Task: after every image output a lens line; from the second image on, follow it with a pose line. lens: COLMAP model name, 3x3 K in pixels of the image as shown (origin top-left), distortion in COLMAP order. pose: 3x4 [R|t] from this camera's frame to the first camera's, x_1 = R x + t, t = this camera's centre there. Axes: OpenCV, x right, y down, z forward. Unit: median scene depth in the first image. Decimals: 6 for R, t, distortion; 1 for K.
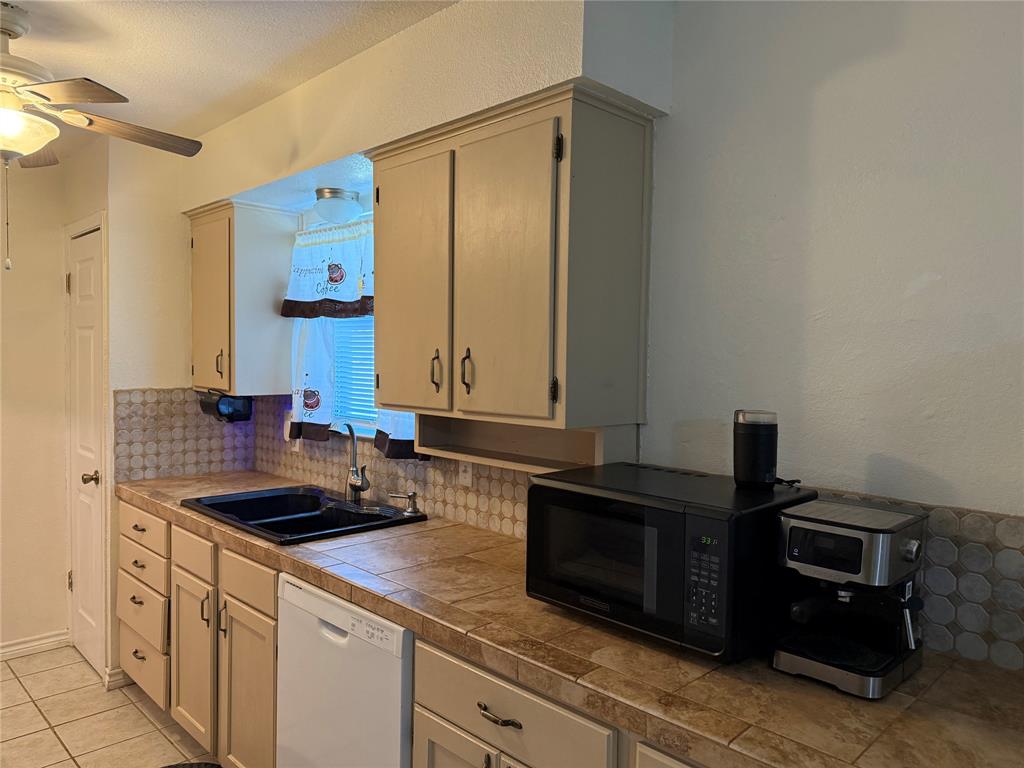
lens RADIAL K [[730.1, 0, 518.8], [0, 730.1, 386.8], [0, 0, 1]] dist [0.083340, -0.091914]
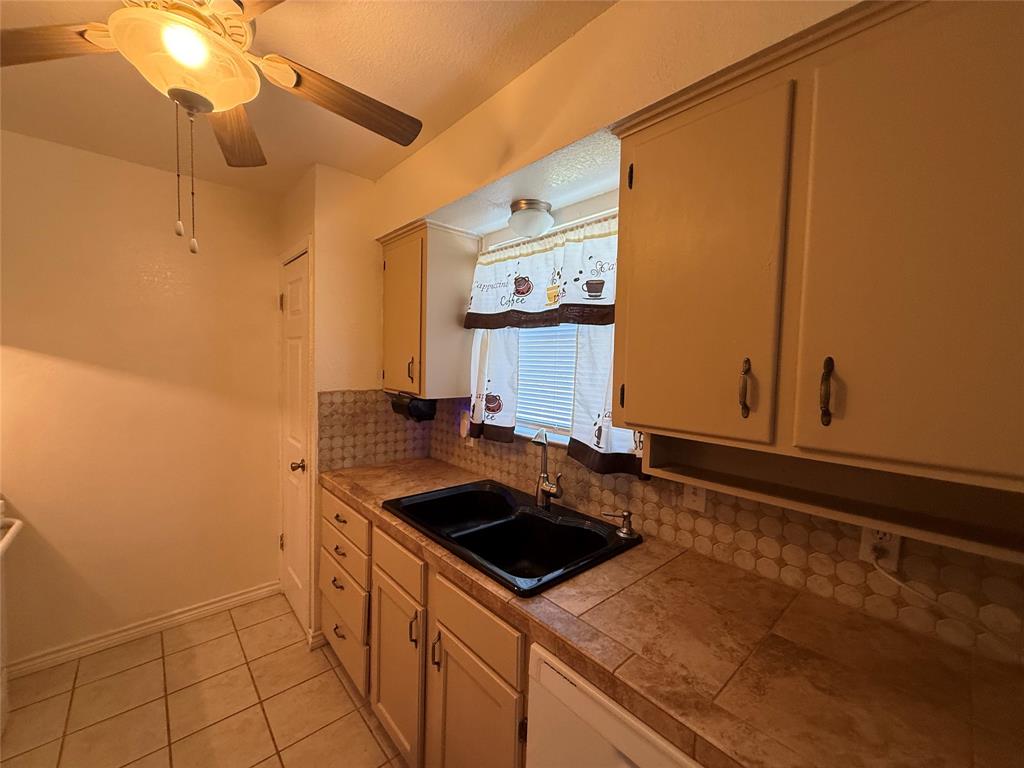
lens RADIAL K [[411.2, 0, 520.5], [0, 411.2, 384.0], [0, 0, 1]] dist [0.006194, -0.001003]
pose [[0.999433, 0.013249, -0.030957, -0.242452], [-0.012880, 0.999844, 0.012094, -0.021372], [0.031113, -0.011689, 0.999448, 0.424439]]
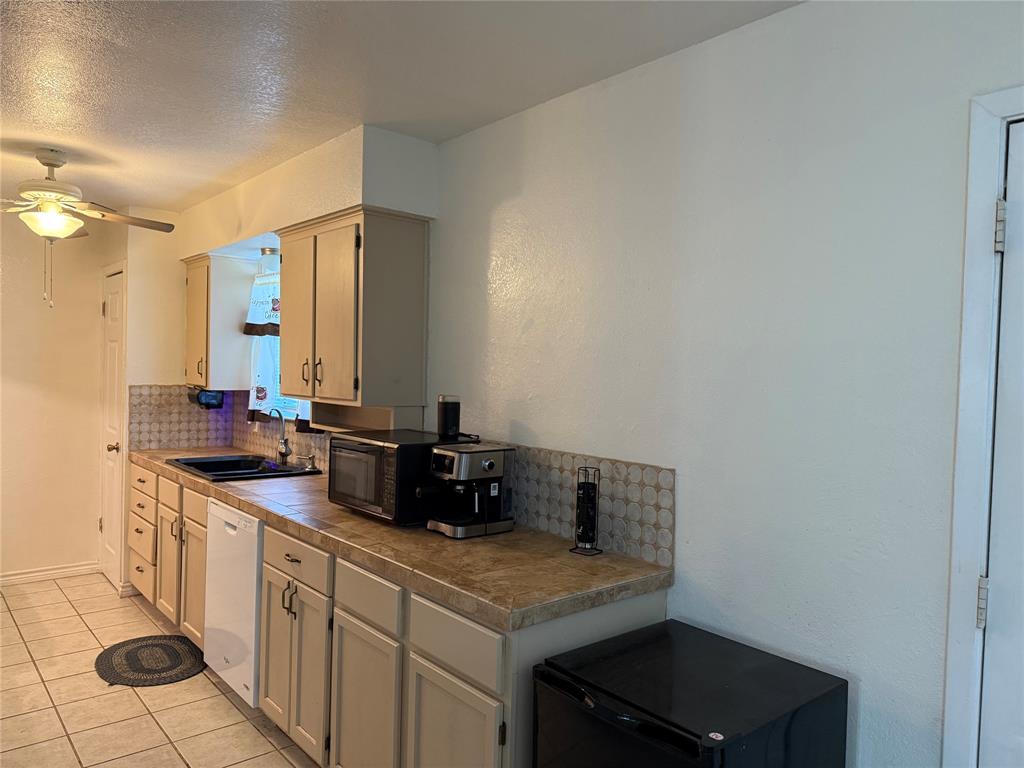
lens RADIAL K [[730.1, 0, 517.5], [0, 730.1, 387.1], [0, 0, 1]] dist [0.083340, -0.091914]
pose [[0.997153, 0.012560, -0.074348, 0.341845], [-0.013670, 0.999802, -0.014430, 0.020343], [0.074152, 0.015405, 0.997128, -0.409854]]
